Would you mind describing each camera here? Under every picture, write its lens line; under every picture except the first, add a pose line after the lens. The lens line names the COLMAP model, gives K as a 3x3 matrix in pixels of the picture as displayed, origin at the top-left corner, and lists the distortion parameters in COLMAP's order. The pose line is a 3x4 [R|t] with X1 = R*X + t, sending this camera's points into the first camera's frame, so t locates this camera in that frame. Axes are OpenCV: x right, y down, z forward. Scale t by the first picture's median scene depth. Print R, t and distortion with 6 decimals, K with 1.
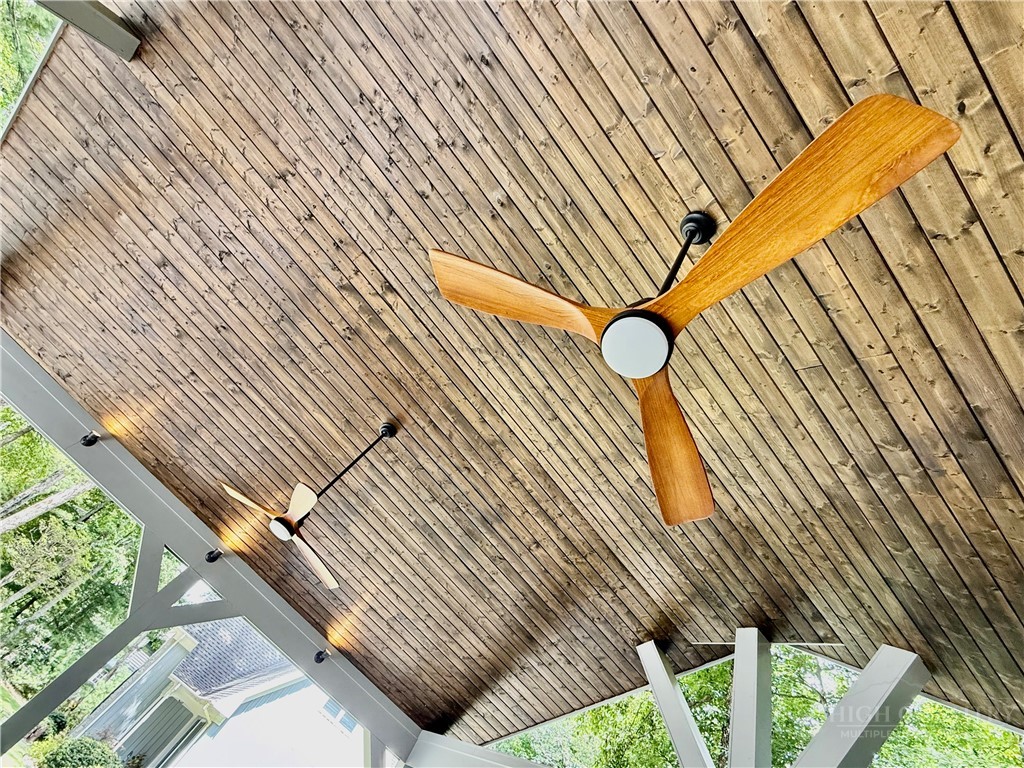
lens RADIAL K [[443.6, 0, 517.1], [0, 443.6, 380.0], [0, 0, 1]] dist [0.003047, -0.000400]
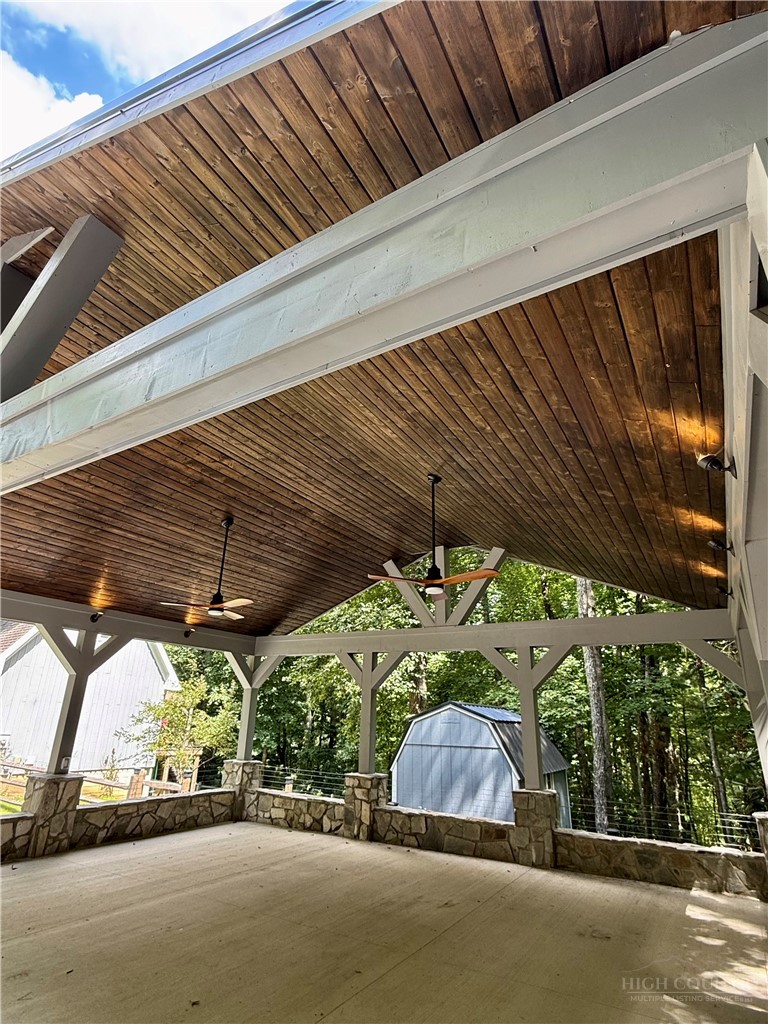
lens RADIAL K [[534.3, 0, 384.4], [0, 534.3, 512.2], [0, 0, 1]] dist [0.005266, 0.000005]
pose [[0.889897, -0.316331, 0.328659, -0.411989], [0.060074, 0.795485, 0.602988, -0.972960], [-0.452188, -0.516854, 0.726903, -0.512466]]
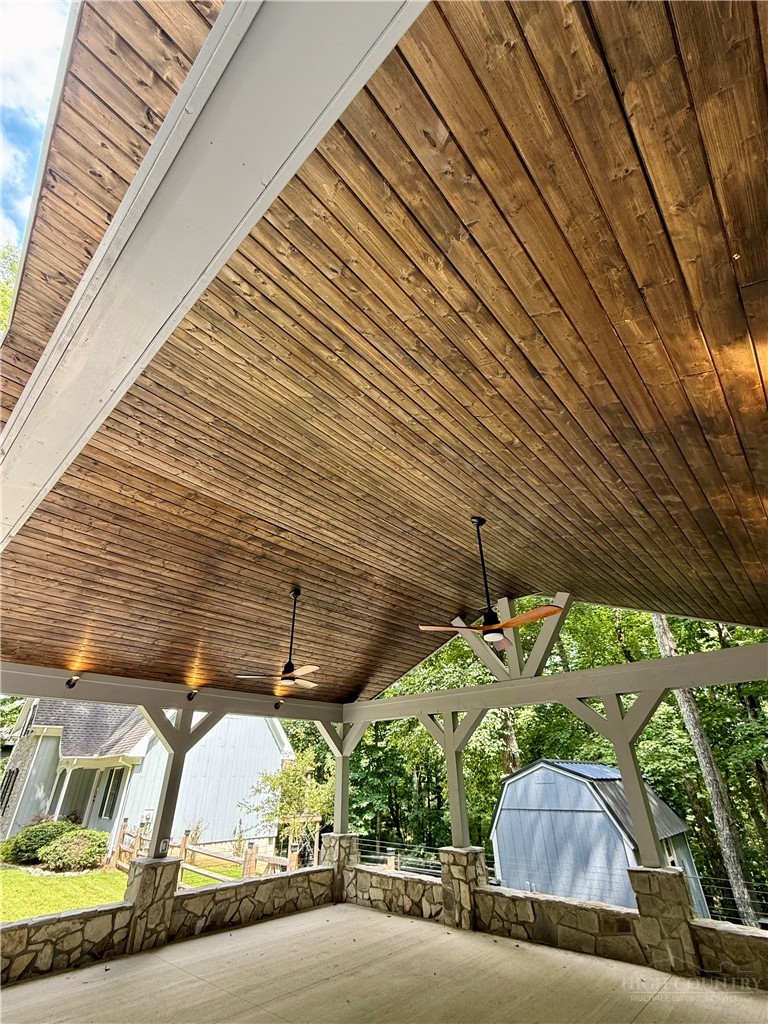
lens RADIAL K [[443.6, 0, 385.2], [0, 443.6, 512.4], [0, 0, 1]] dist [0.003047, -0.000400]
pose [[0.892996, -0.378666, 0.243251, -0.288788], [0.247950, 0.864983, 0.436262, -0.764966], [-0.375606, -0.329265, 0.866317, -0.400226]]
